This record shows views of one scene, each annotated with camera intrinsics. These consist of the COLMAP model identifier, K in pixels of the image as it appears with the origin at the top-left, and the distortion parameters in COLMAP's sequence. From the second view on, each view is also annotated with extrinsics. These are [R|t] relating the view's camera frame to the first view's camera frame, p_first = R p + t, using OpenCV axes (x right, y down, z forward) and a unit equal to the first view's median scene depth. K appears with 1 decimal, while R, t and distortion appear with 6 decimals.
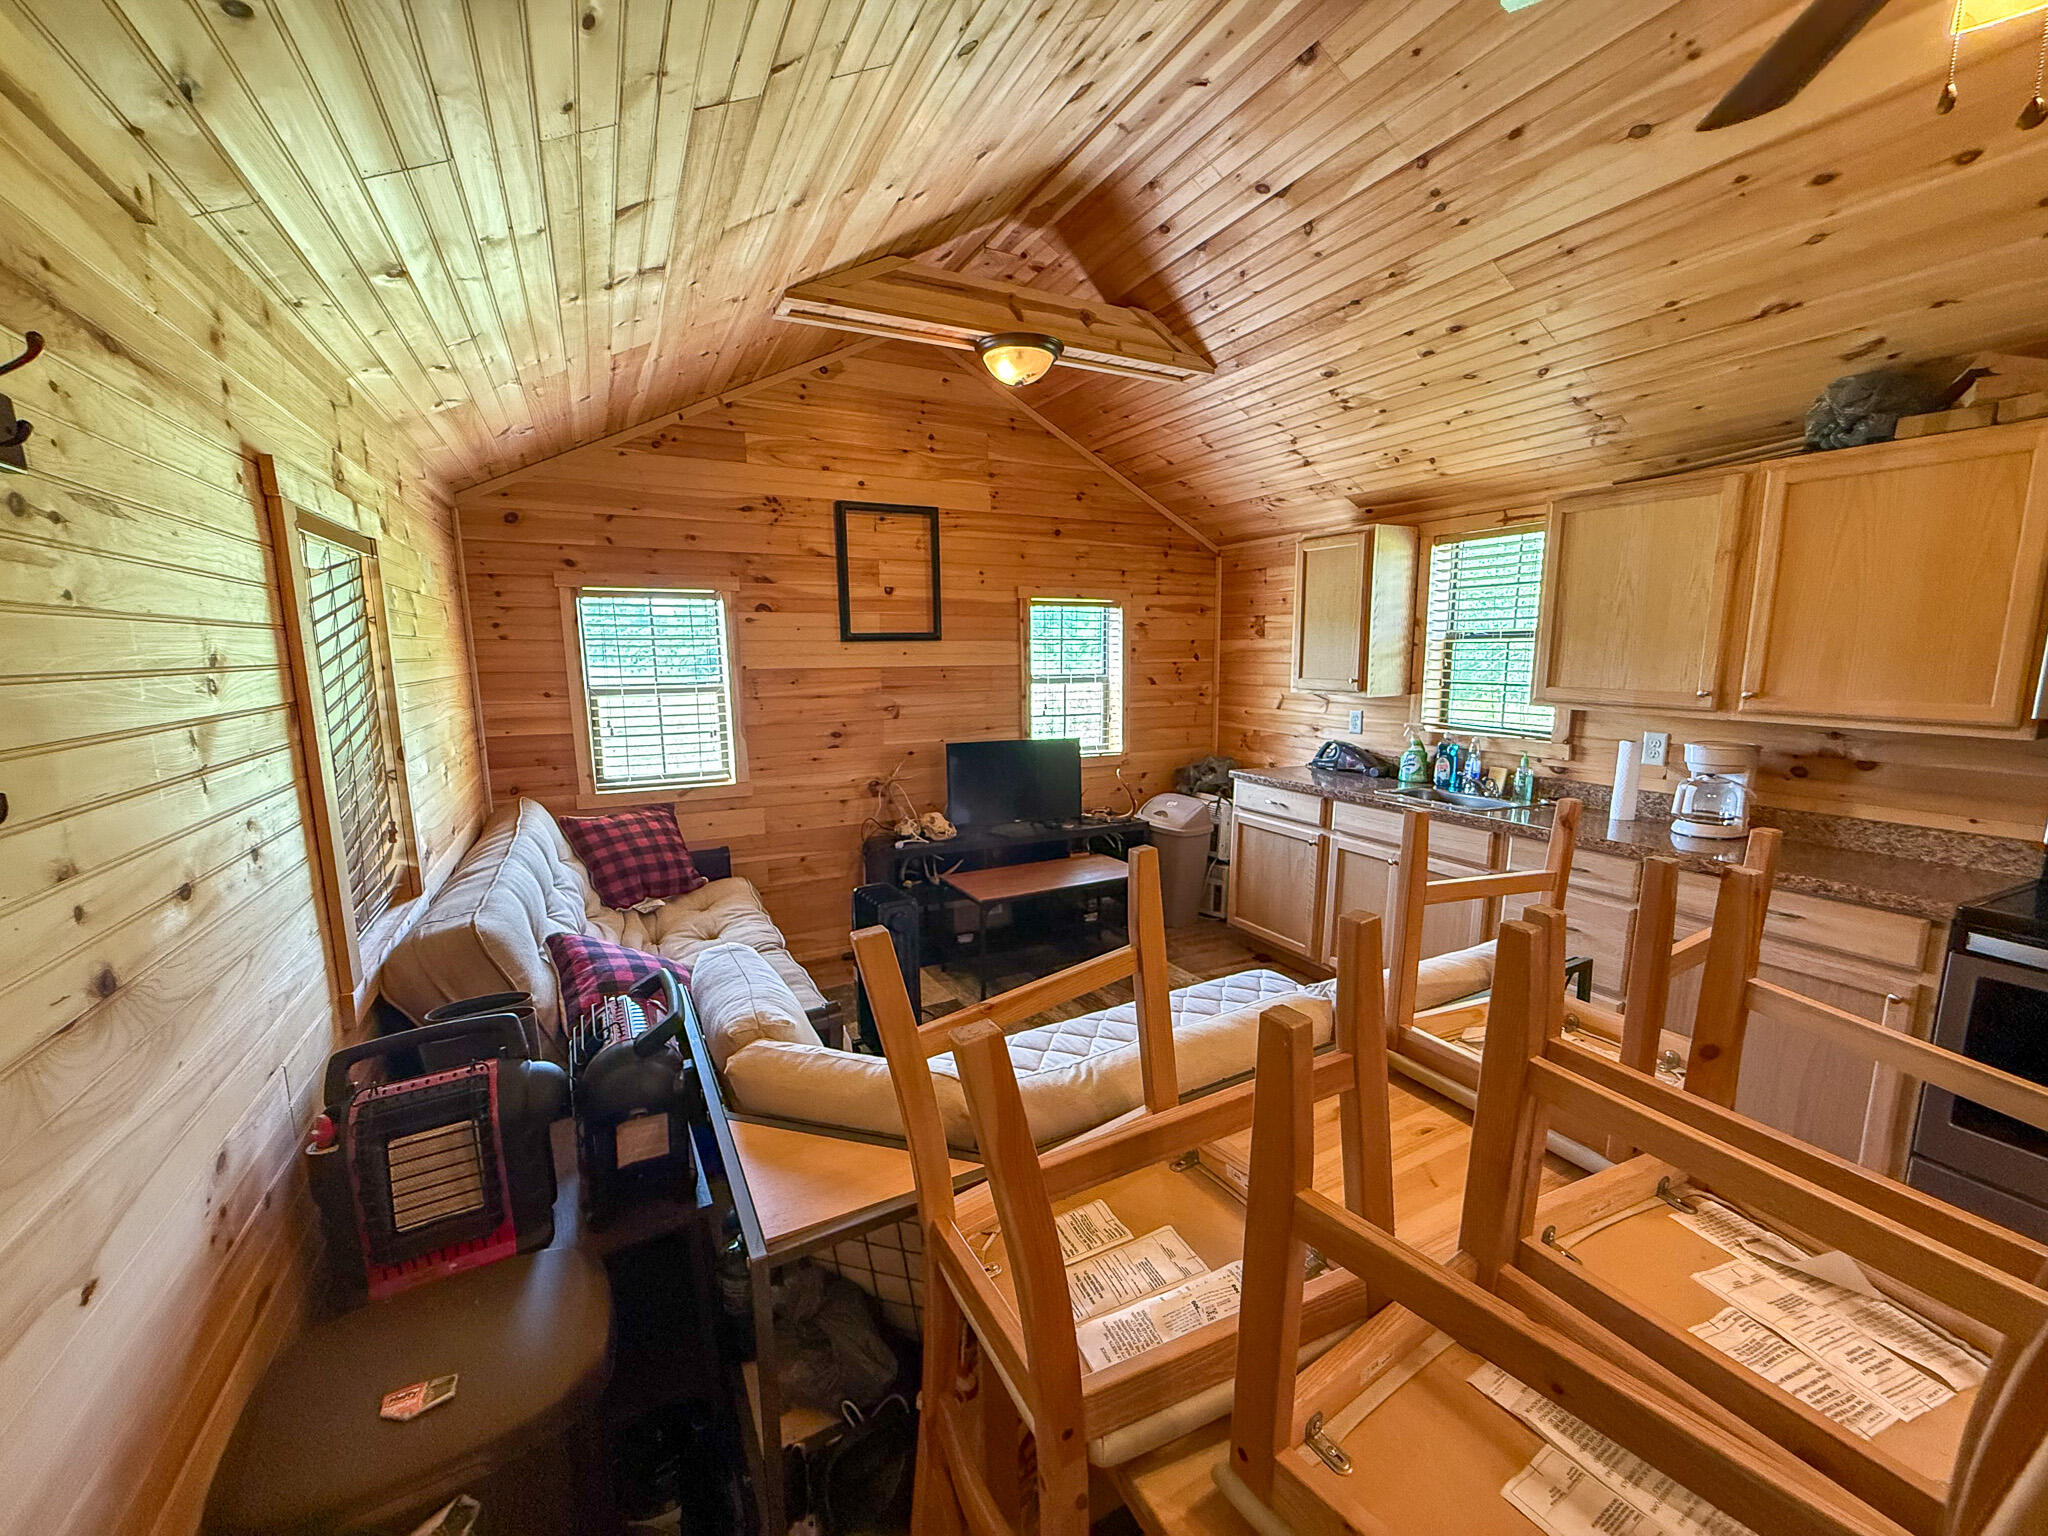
lens RADIAL K [[815.4, 0, 1024.0], [0, 815.4, 768.0], [0, 0, 1]] dist [0.000461, -0.000121]
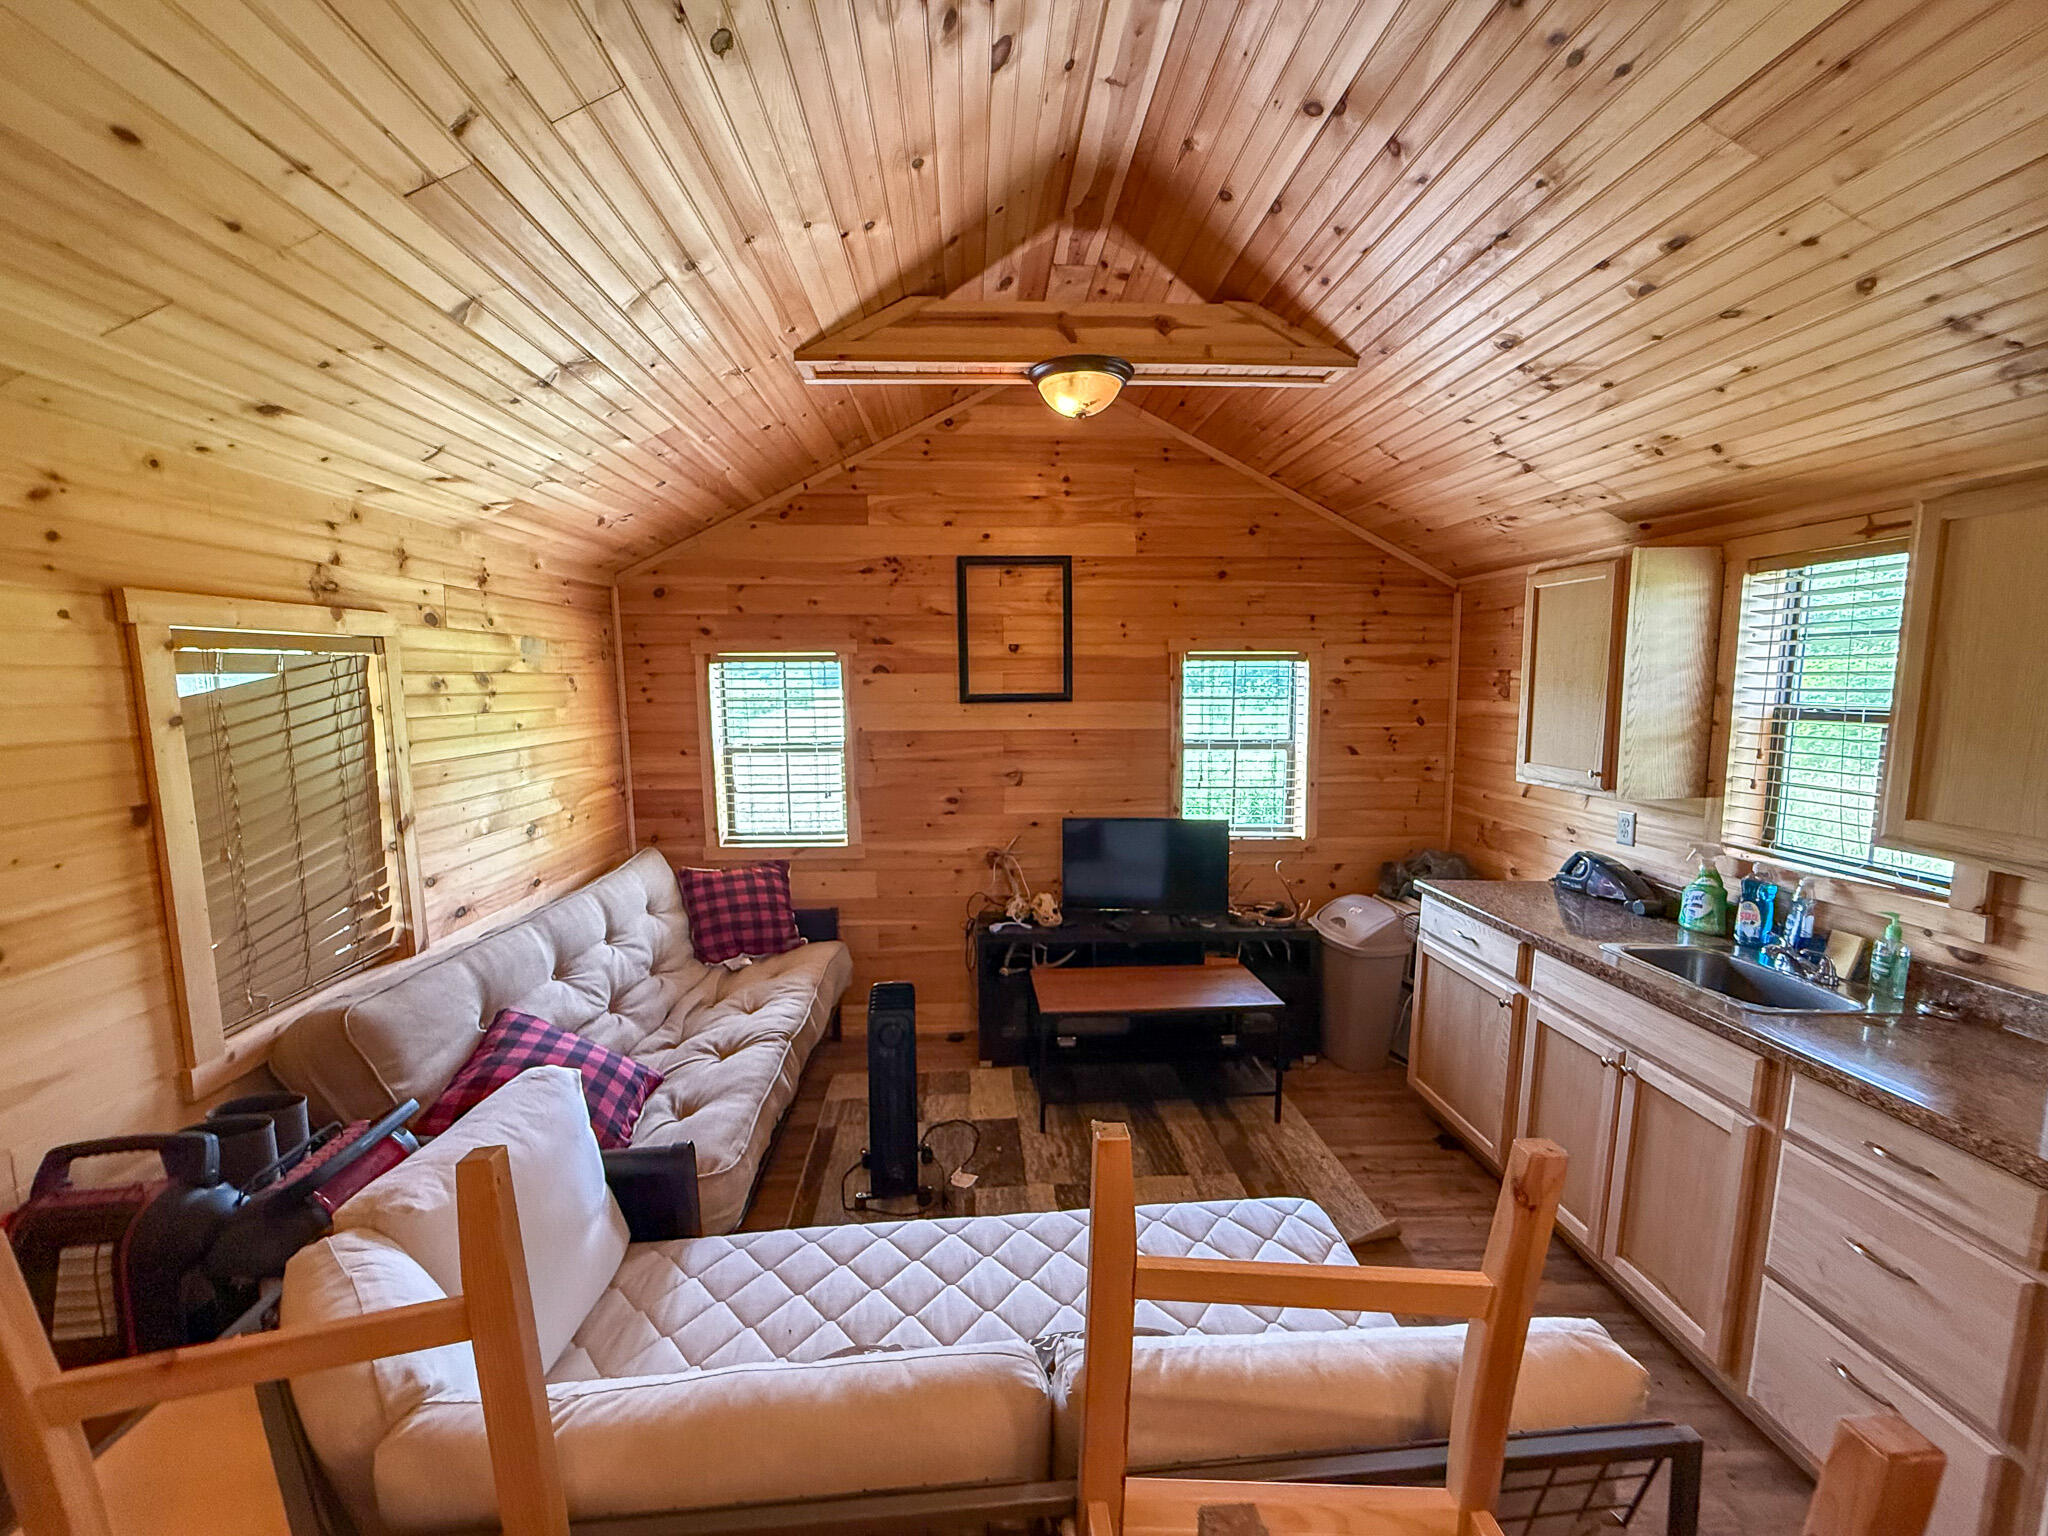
lens RADIAL K [[819.3, 0, 1024.0], [0, 819.3, 768.0], [0, 0, 1]] dist [0.000499, 0.000197]
pose [[0.912429, 0.048008, -0.406409, 0.248975], [-0.061546, 0.997898, -0.020297, -0.069398], [0.404580, 0.043532, 0.913466, 0.175832]]
